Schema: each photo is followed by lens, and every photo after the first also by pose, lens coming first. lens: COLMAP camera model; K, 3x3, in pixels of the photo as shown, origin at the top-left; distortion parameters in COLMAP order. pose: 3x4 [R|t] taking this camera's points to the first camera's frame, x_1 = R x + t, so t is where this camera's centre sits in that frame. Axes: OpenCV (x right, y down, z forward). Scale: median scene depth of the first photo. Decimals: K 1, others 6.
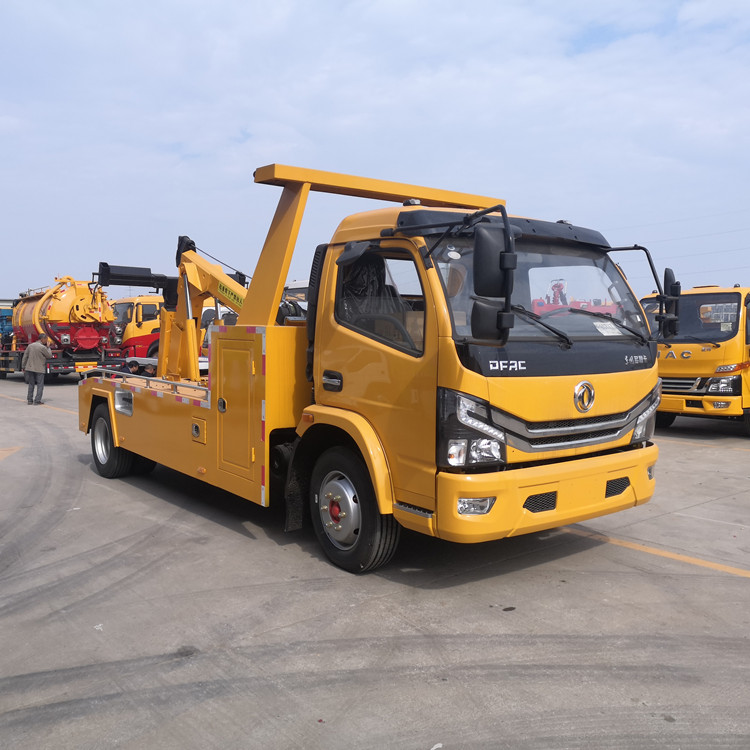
lens RADIAL K [[755.9, 0, 375.0], [0, 755.9, 375.0], [0, 0, 1]] dist [0.036861, -0.015078]
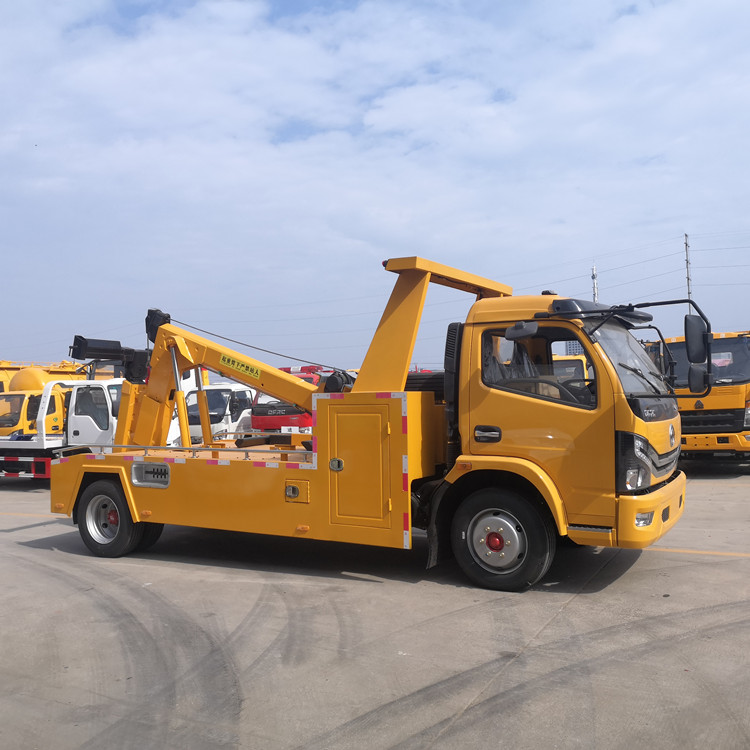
lens RADIAL K [[755.9, 0, 375.0], [0, 755.9, 375.0], [0, 0, 1]] dist [0.036861, -0.015078]
pose [[0.922222, -0.017676, 0.386256, -0.695405], [0.053512, 0.995176, -0.082222, 0.004023], [-0.382939, 0.096496, 0.918720, -0.063302]]
